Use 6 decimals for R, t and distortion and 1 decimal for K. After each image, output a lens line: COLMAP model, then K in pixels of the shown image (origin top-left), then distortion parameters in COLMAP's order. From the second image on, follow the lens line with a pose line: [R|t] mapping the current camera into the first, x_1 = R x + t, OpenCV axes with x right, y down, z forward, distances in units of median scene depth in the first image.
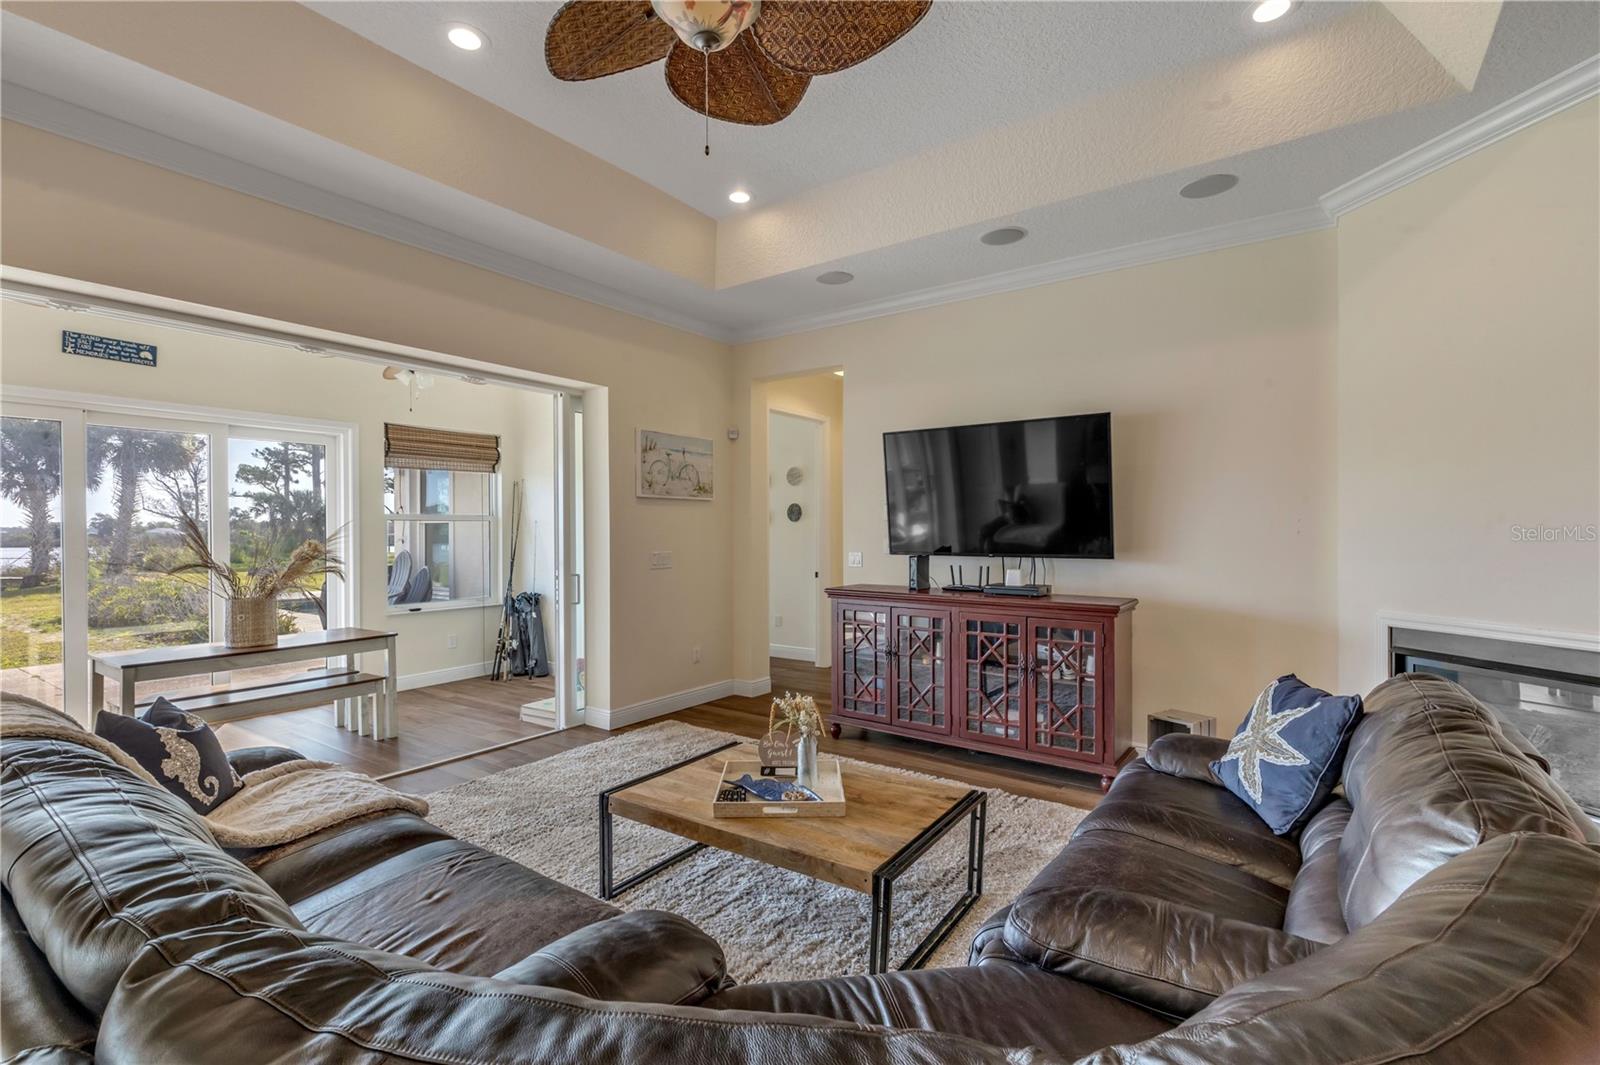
lens RADIAL K [[724.2, 0, 798.4], [0, 724.2, 535.1], [0, 0, 1]] dist [0.006785, -0.002515]
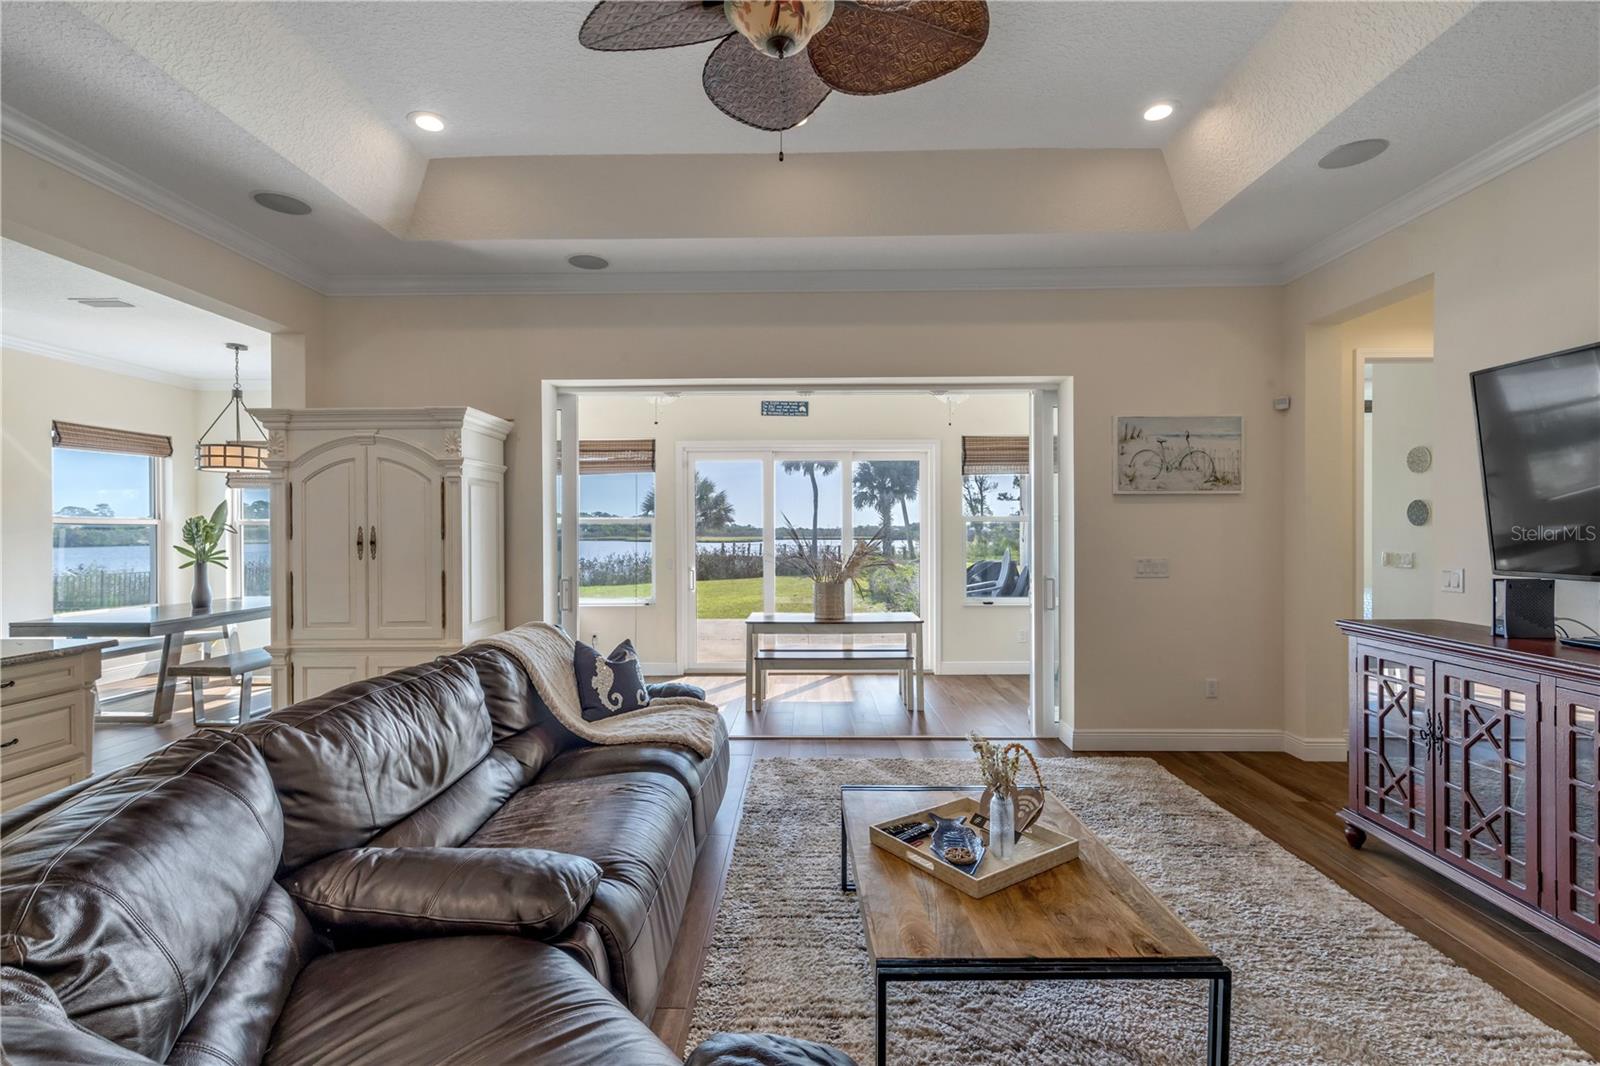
lens RADIAL K [[724.2, 0, 790.2], [0, 724.2, 532.5], [0, 0, 1]] dist [0.006785, -0.002515]
pose [[0.561956, 0.004141, -0.827157, 0.313772], [-0.004022, 0.999989, 0.002274, -0.007027], [0.827158, 0.002049, 0.561966, 0.199779]]
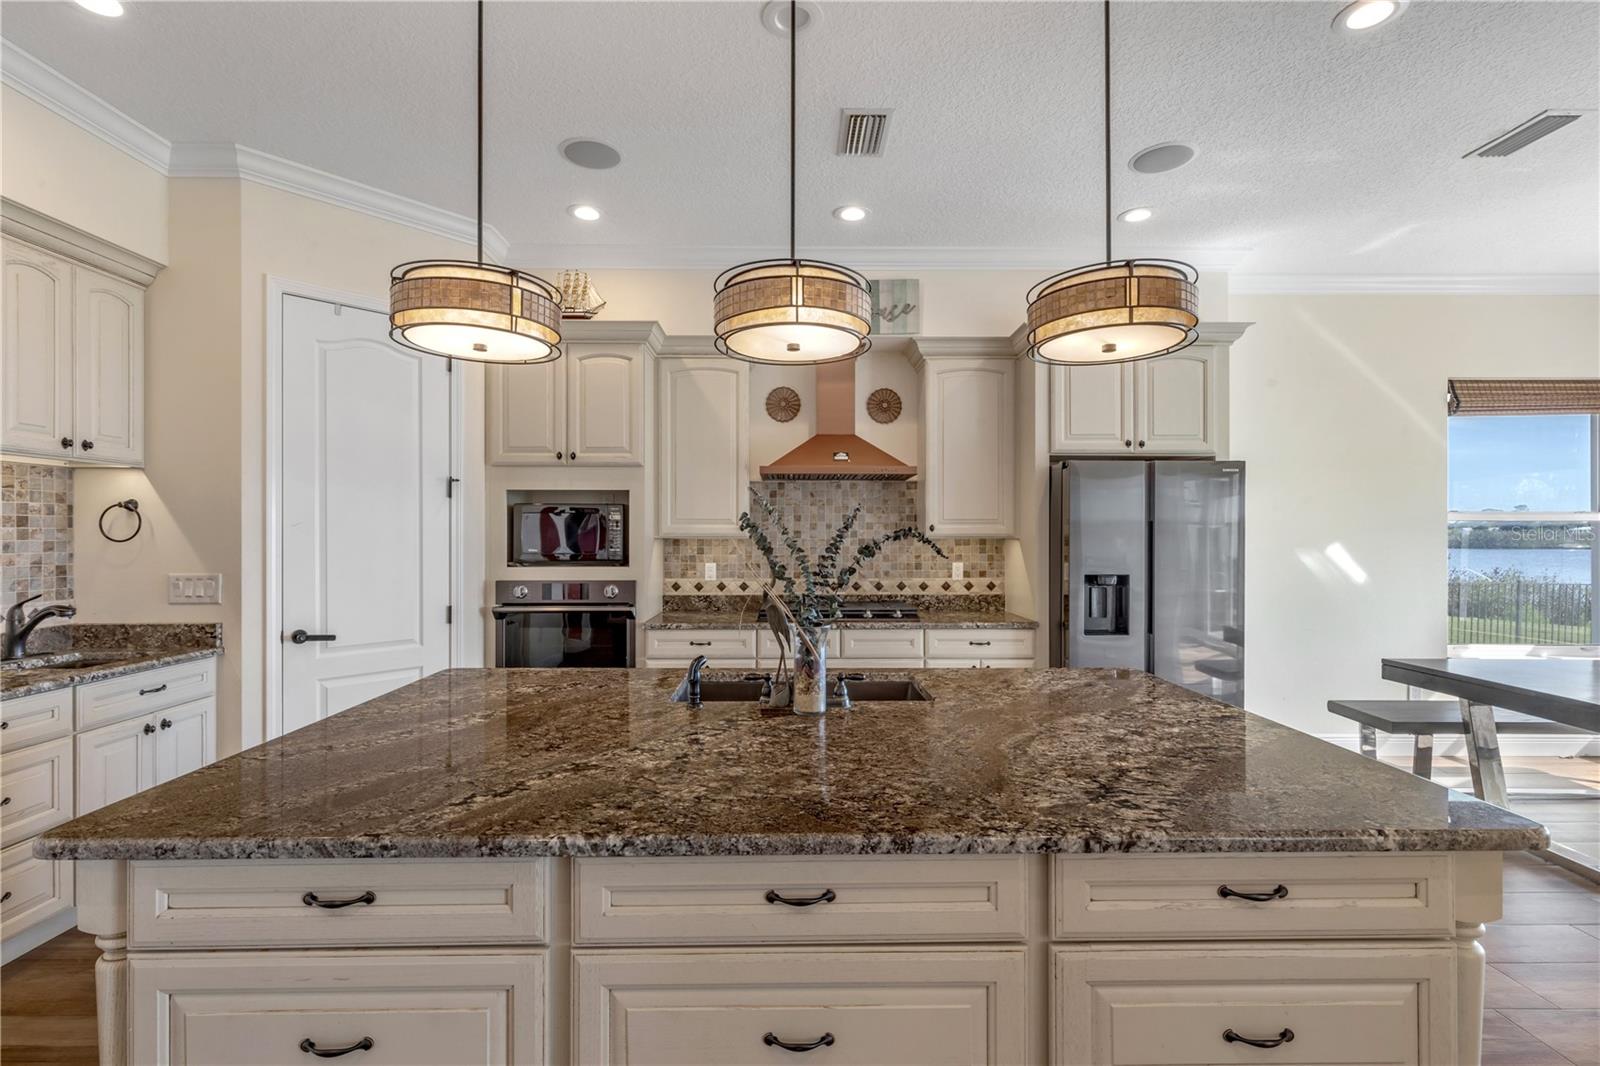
lens RADIAL K [[724.2, 0, 797.7], [0, 724.2, 534.8], [0, 0, 1]] dist [0.006785, -0.002515]
pose [[-0.809547, 0.004193, -0.587040, -0.281114], [-0.000323, 0.999971, 0.007588, -0.002373], [0.587055, 0.006333, -0.809522, 0.107051]]
